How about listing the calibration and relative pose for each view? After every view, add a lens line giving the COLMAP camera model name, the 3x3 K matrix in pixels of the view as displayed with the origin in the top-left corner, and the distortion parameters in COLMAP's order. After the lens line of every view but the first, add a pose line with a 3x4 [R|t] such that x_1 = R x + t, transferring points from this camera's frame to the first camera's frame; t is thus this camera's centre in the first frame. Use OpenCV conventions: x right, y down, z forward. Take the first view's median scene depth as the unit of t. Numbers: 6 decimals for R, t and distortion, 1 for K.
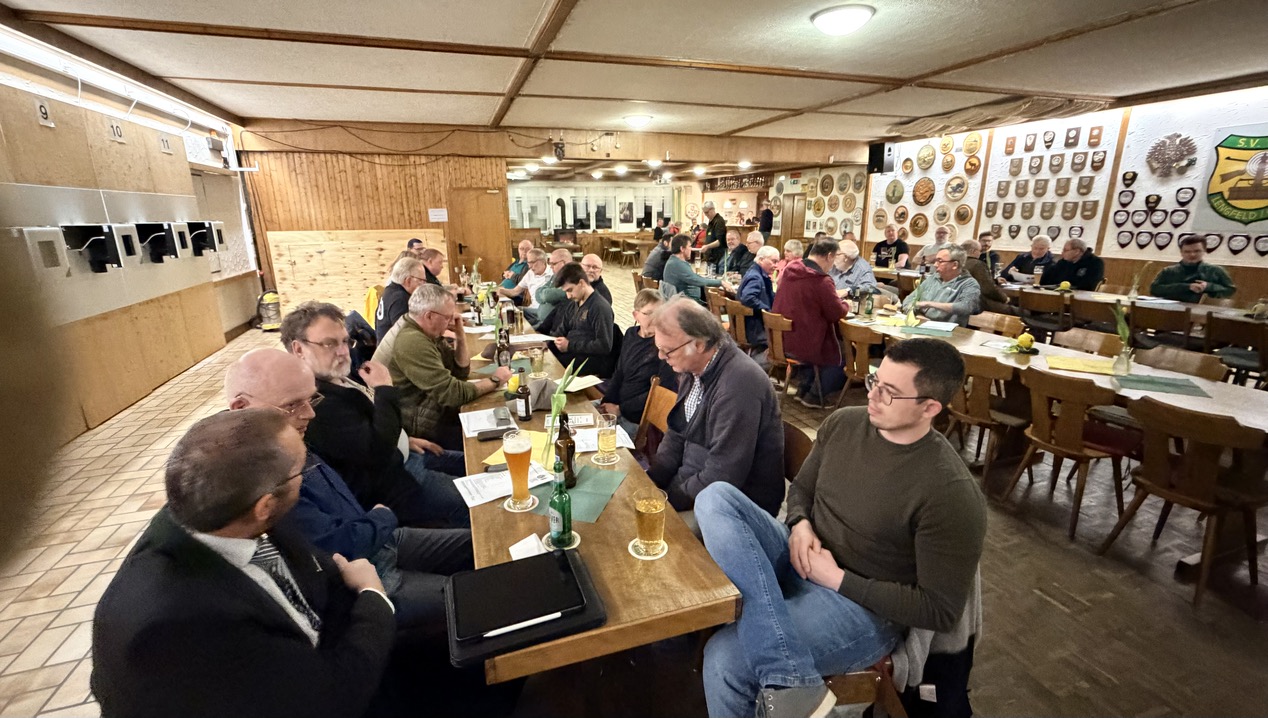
lens RADIAL K [[537.5, 0, 633.8], [0, 537.5, 362.2], [0, 0, 1]] dist [-0.011752, 0.000691]
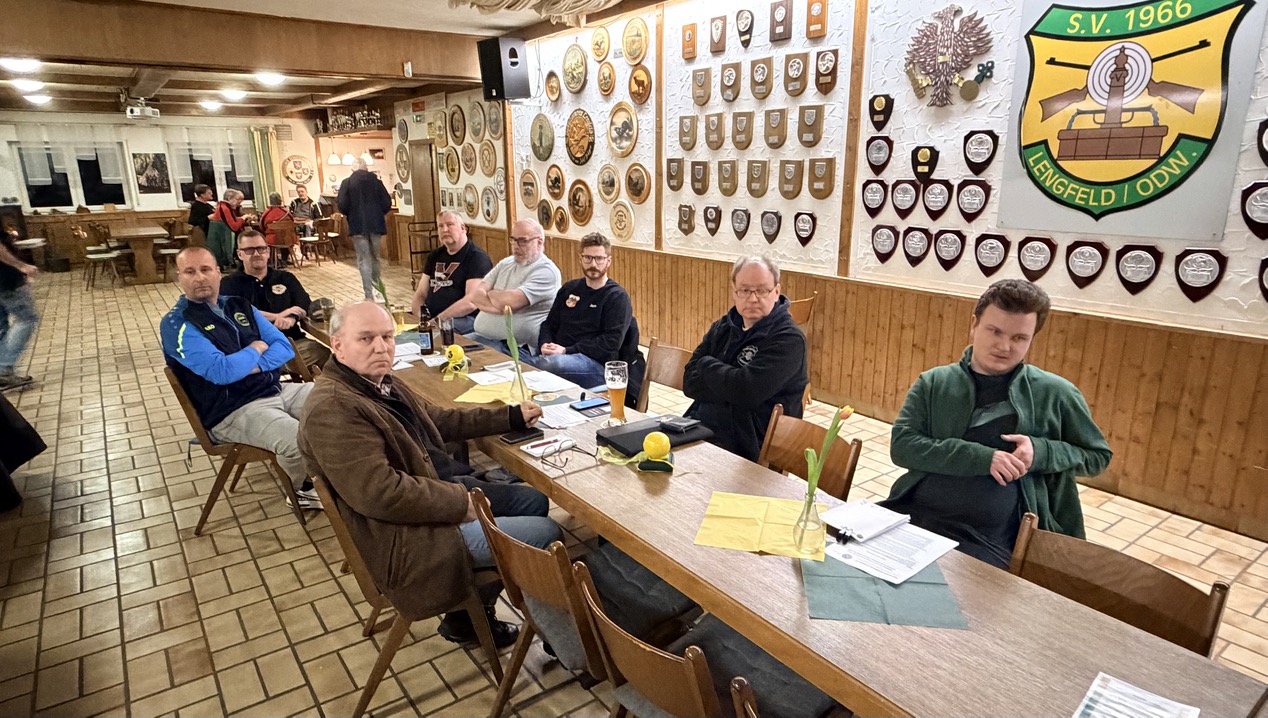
lens RADIAL K [[723.1, 0, 634.3], [0, 723.1, 362.9], [0, 0, 1]] dist [-0.008532, -0.007400]
pose [[0.949533, -0.076709, 0.304141, 0.439860], [0.079040, 0.996861, 0.004660, -0.125081], [-0.303544, 0.019615, 0.952615, 0.401196]]
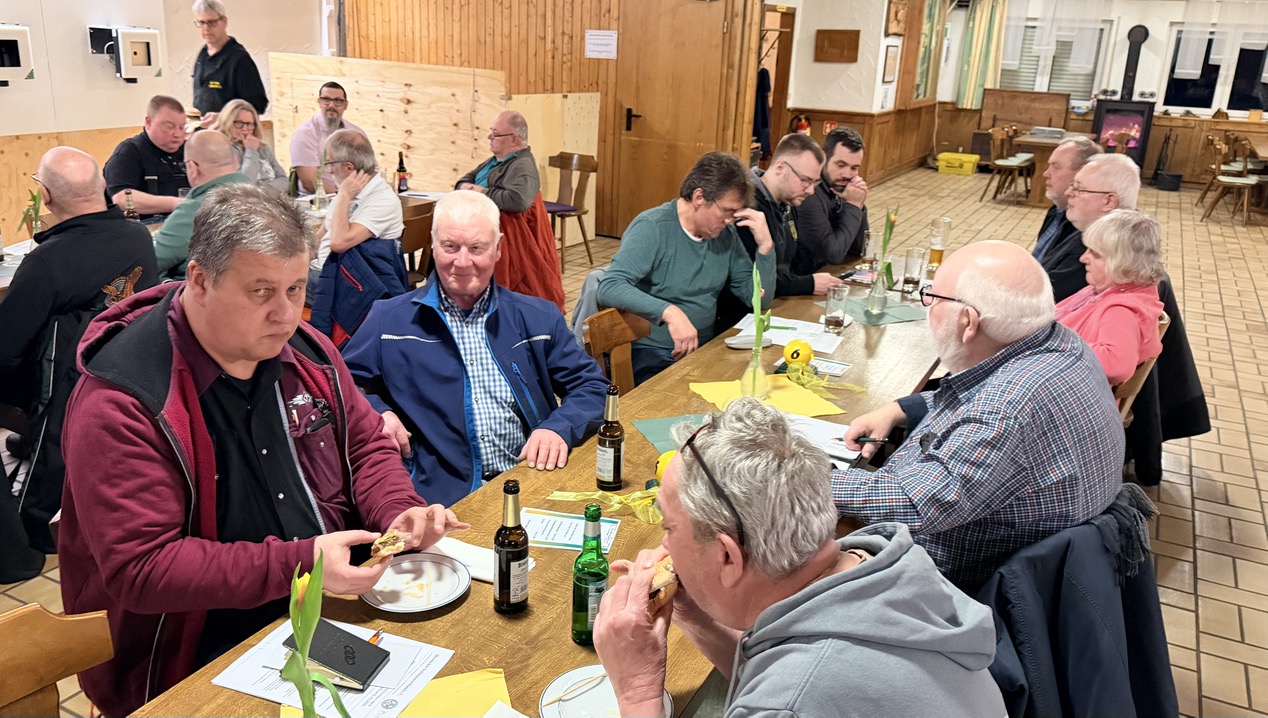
lens RADIAL K [[996.3, 0, 623.5], [0, 996.3, 365.5], [0, 0, 1]] dist [0.055326, -0.095306]
pose [[0.689446, 0.265623, -0.673875, 0.352503], [-0.242456, 0.961297, 0.130858, -0.124683], [0.682553, 0.073166, 0.727164, 0.397974]]
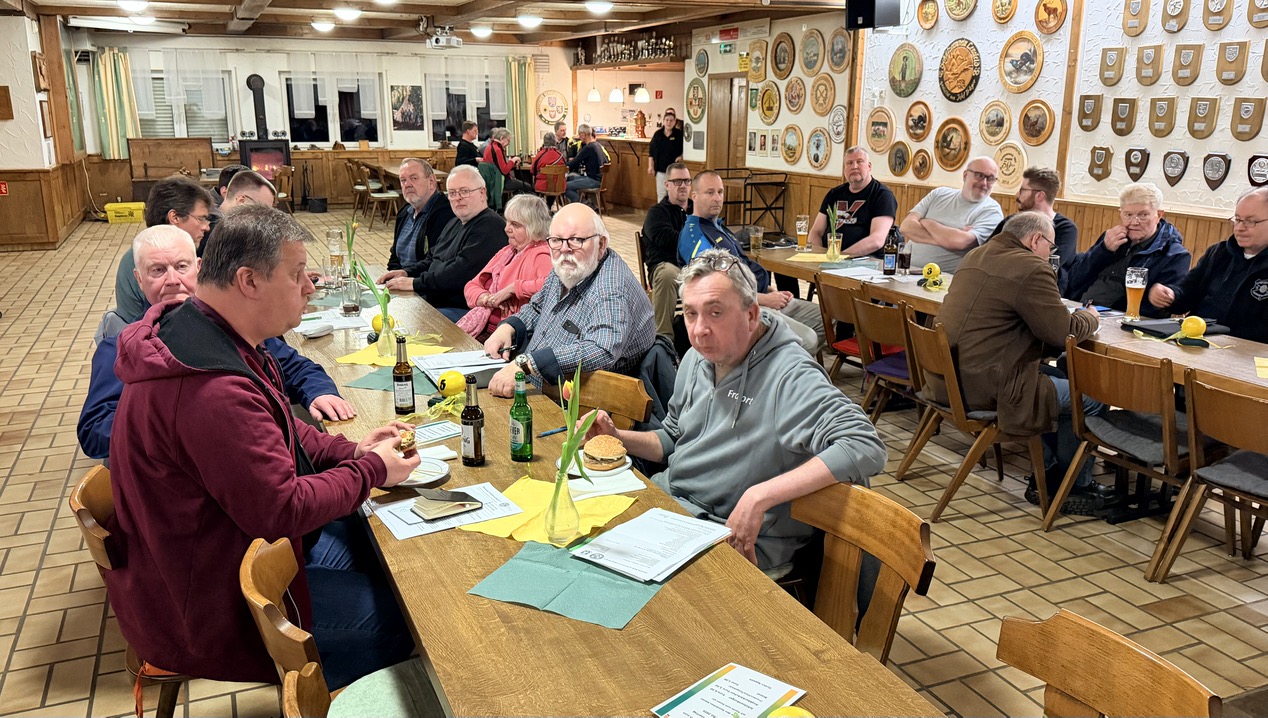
lens RADIAL K [[996.3, 0, 631.0], [0, 996.3, 369.8], [0, 0, 1]] dist [0.055326, -0.095306]
pose [[0.996880, -0.007683, 0.078560, 0.238480], [0.008762, 0.999872, -0.013400, -0.070165], [-0.078446, 0.014047, 0.996819, 0.220499]]
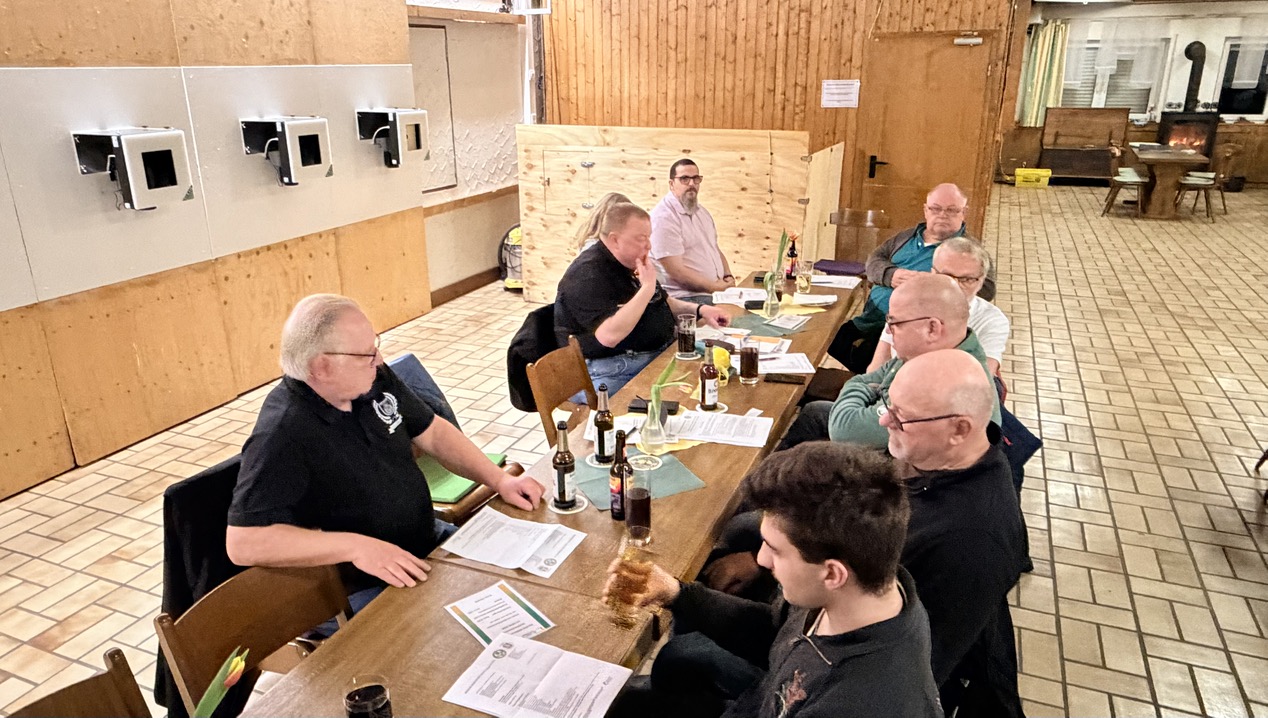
lens RADIAL K [[860.9, 0, 614.6], [0, 860.9, 364.7], [0, 0, 1]] dist [-0.014217, 0.005329]
pose [[0.742685, 0.219277, -0.632721, 0.023493], [-0.174323, 0.975599, 0.133486, -0.111156], [0.646553, 0.011160, 0.762788, 0.305179]]
